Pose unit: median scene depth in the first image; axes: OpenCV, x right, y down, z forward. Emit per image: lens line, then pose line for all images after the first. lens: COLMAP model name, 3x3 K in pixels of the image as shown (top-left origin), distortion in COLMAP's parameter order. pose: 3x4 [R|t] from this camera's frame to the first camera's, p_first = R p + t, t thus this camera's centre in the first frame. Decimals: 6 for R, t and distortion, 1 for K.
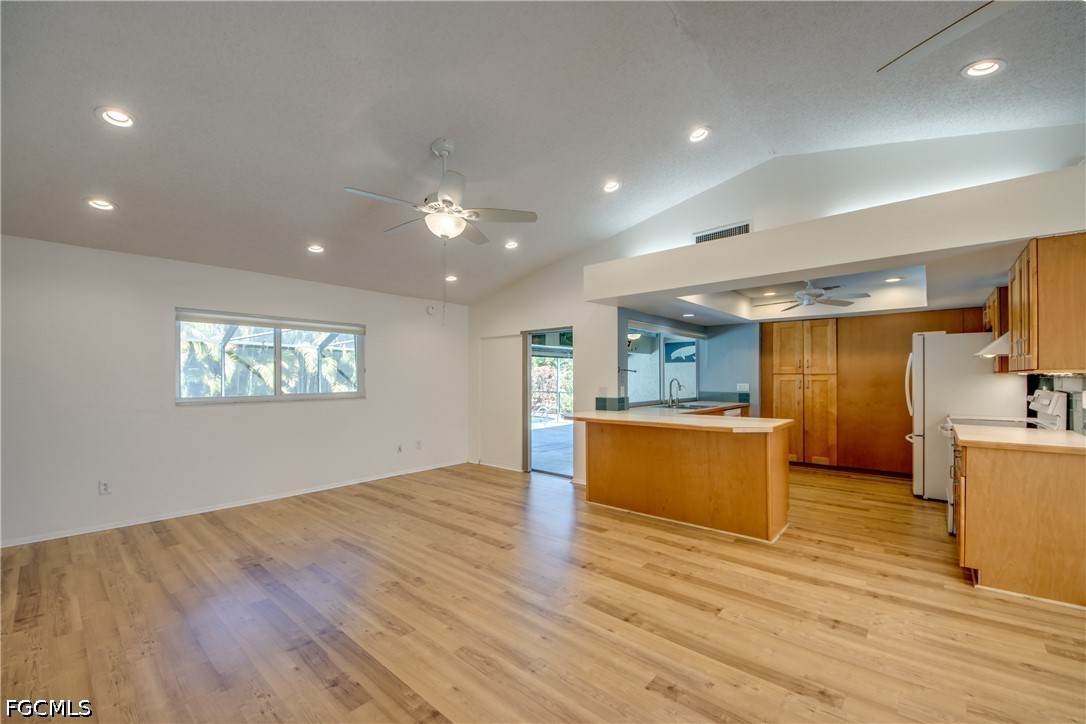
lens RADIAL K [[432.9, 0, 532.2], [0, 432.9, 376.1], [0, 0, 1]] dist [0.038639, -0.023707]
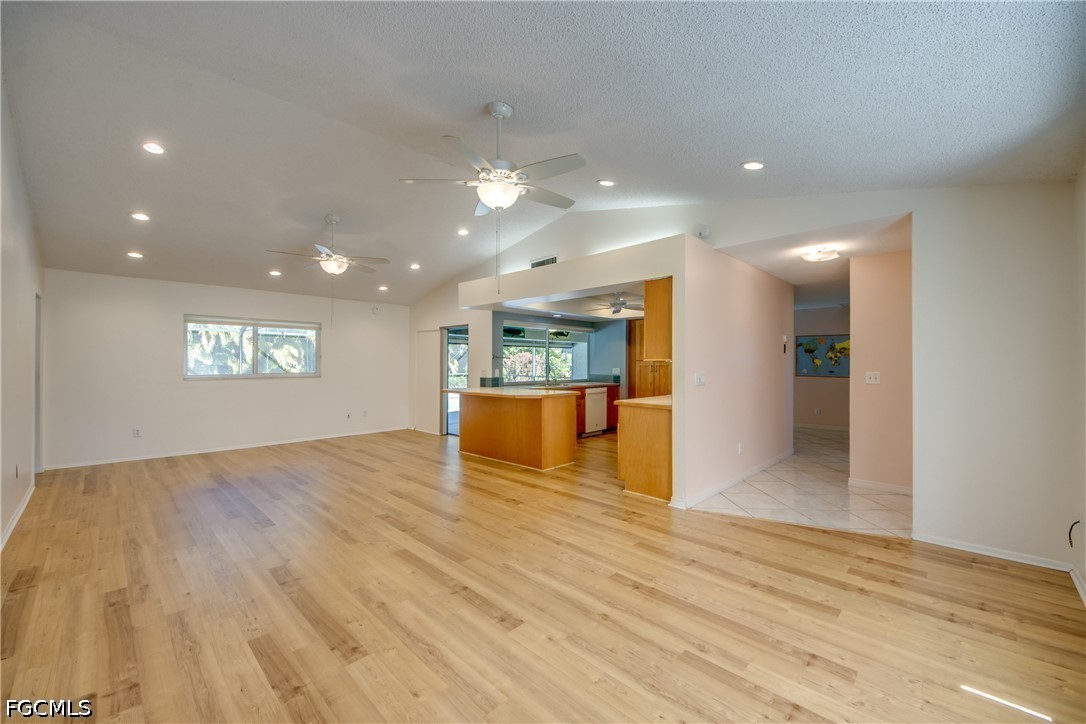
lens RADIAL K [[435.9, 0, 524.4], [0, 435.9, 359.7], [0, 0, 1]] dist [0.037548, -0.025413]
pose [[0.997127, 0.004189, -0.075627, 0.401771], [-0.004356, 0.999988, -0.002052, -0.004421], [0.075618, 0.002375, 0.997134, -0.357183]]
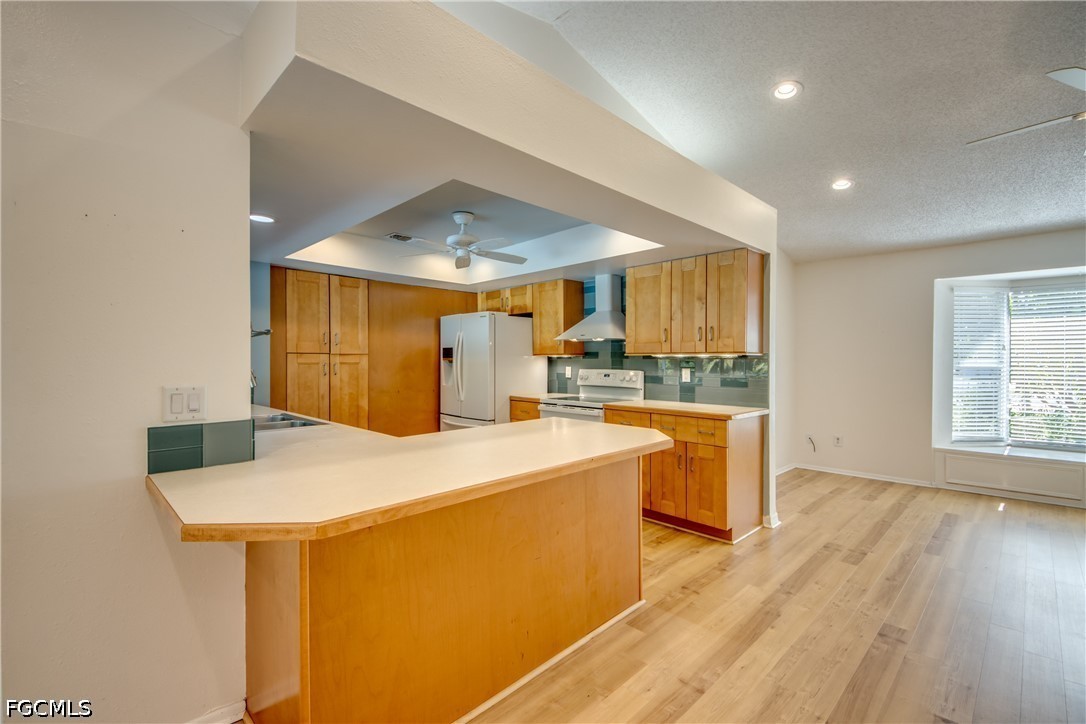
lens RADIAL K [[487.0, 0, 545.1], [0, 487.0, 360.3], [0, 0, 1]] dist [0.027710, -0.000759]
pose [[0.050539, 0.001141, 0.998721, -0.149629], [-0.004066, 0.999991, -0.000937, 0.005618], [-0.998714, -0.004014, 0.050543, 0.749213]]
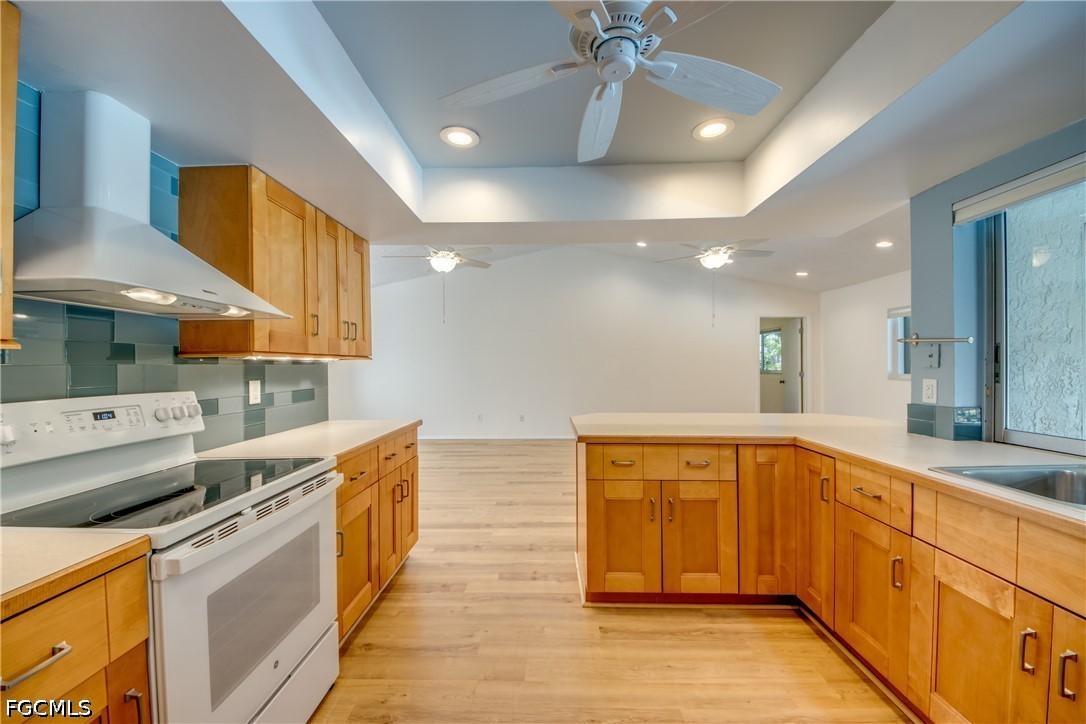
lens RADIAL K [[407.2, 0, 544.6], [0, 407.2, 366.2], [0, 0, 1]] dist [0.027724, -0.021277]
pose [[-0.750200, 0.011879, -0.661104, 0.753472], [0.010557, 0.999926, 0.005988, 0.004129], [0.661127, -0.002487, -0.750270, 1.051639]]
